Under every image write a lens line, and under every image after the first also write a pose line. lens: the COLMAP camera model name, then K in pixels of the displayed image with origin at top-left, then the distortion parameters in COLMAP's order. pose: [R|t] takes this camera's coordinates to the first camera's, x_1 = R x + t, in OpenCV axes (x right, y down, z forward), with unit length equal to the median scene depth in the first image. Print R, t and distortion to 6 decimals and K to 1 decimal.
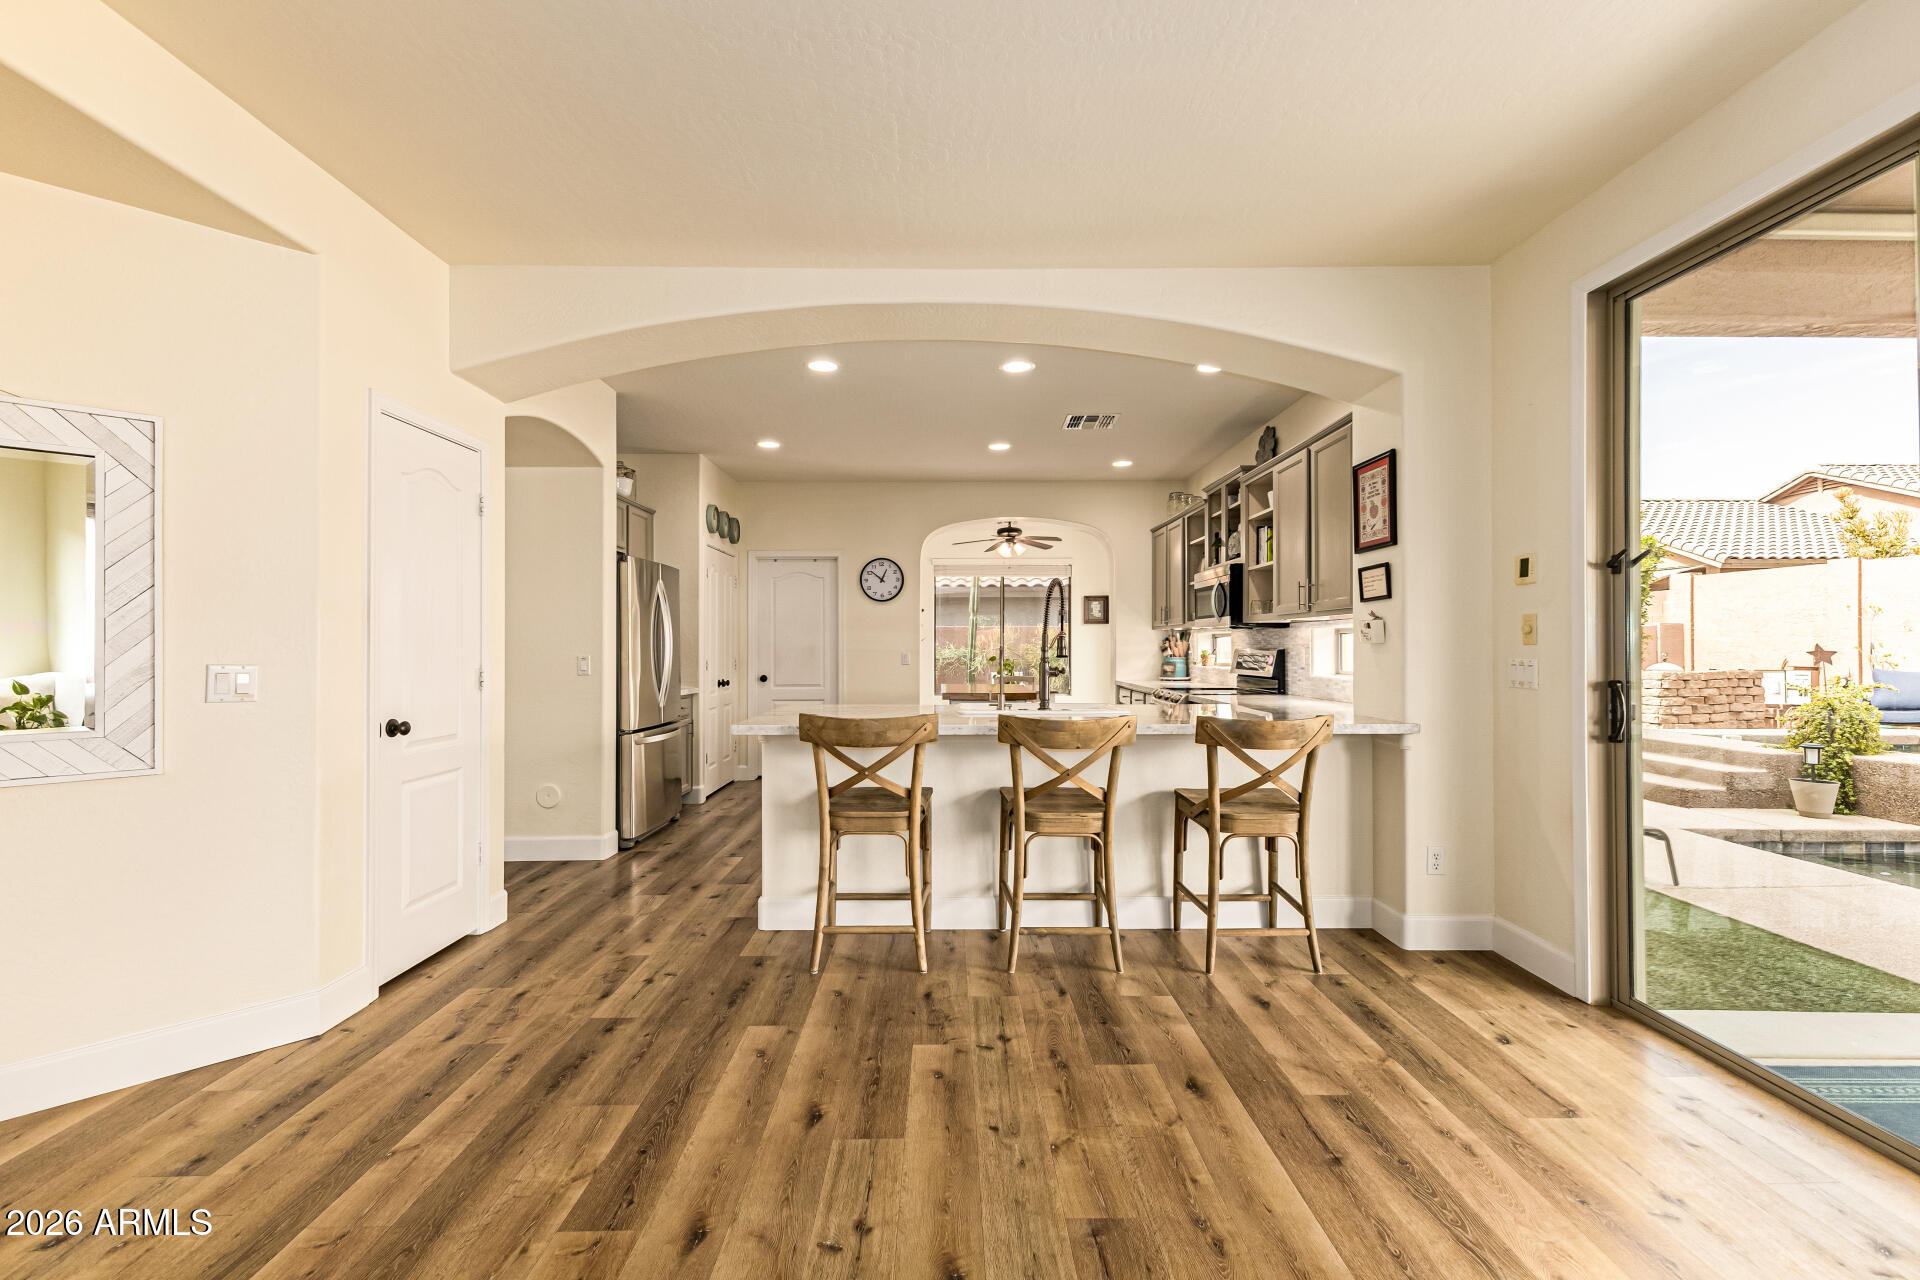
lens RADIAL K [[833.8, 0, 960.0], [0, 833.8, 640.0], [0, 0, 1]] dist [0.023038, -0.000096]
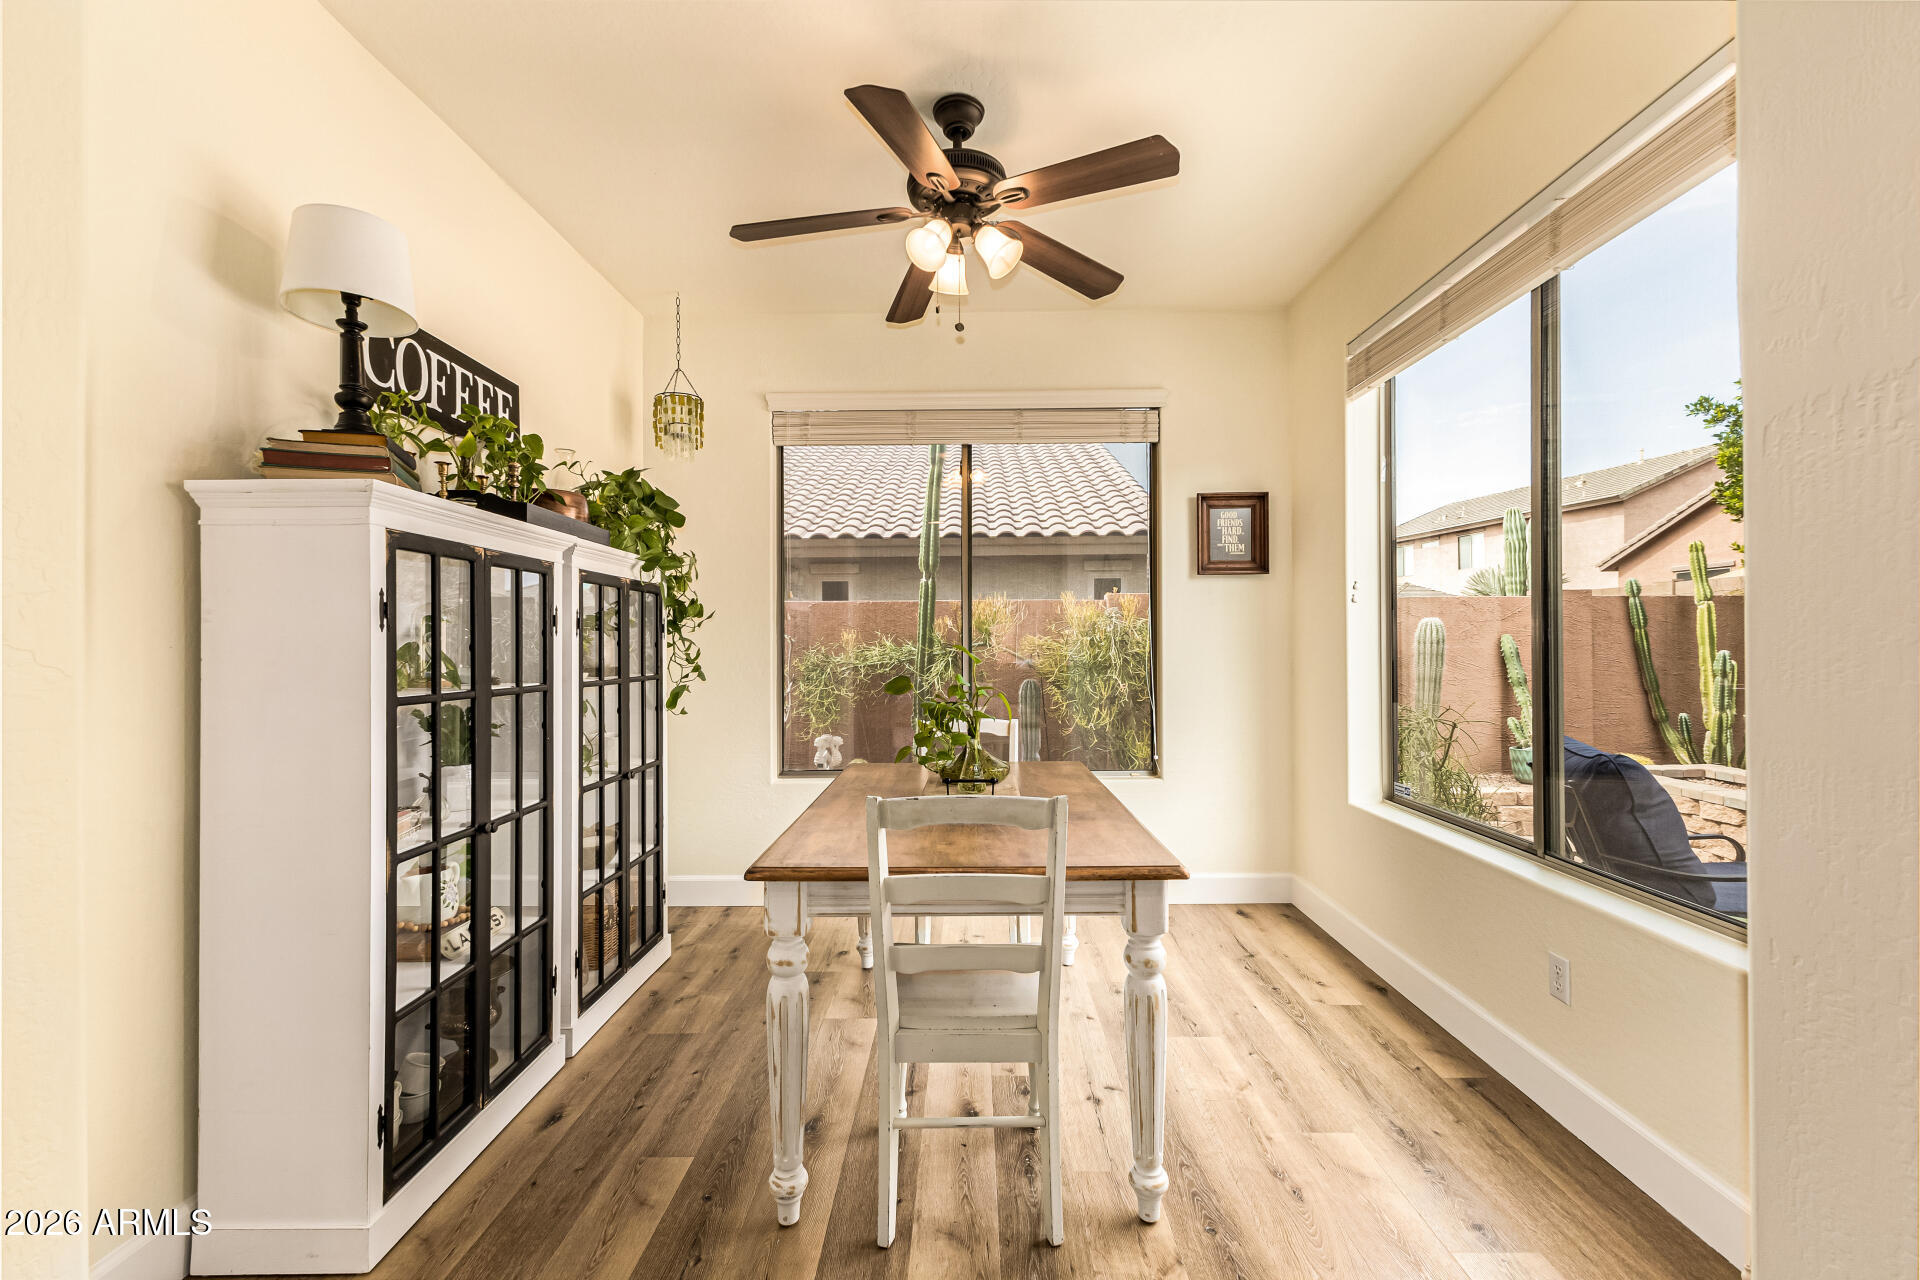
lens RADIAL K [[833.5, 0, 960.0], [0, 833.5, 640.0], [0, 0, 1]] dist [0.004975, -0.000141]
pose [[0.999672, -0.002390, -0.025484, 0.175624], [0.002459, 0.999993, 0.002672, 0.022571], [0.025477, -0.002734, 0.999672, 1.937050]]
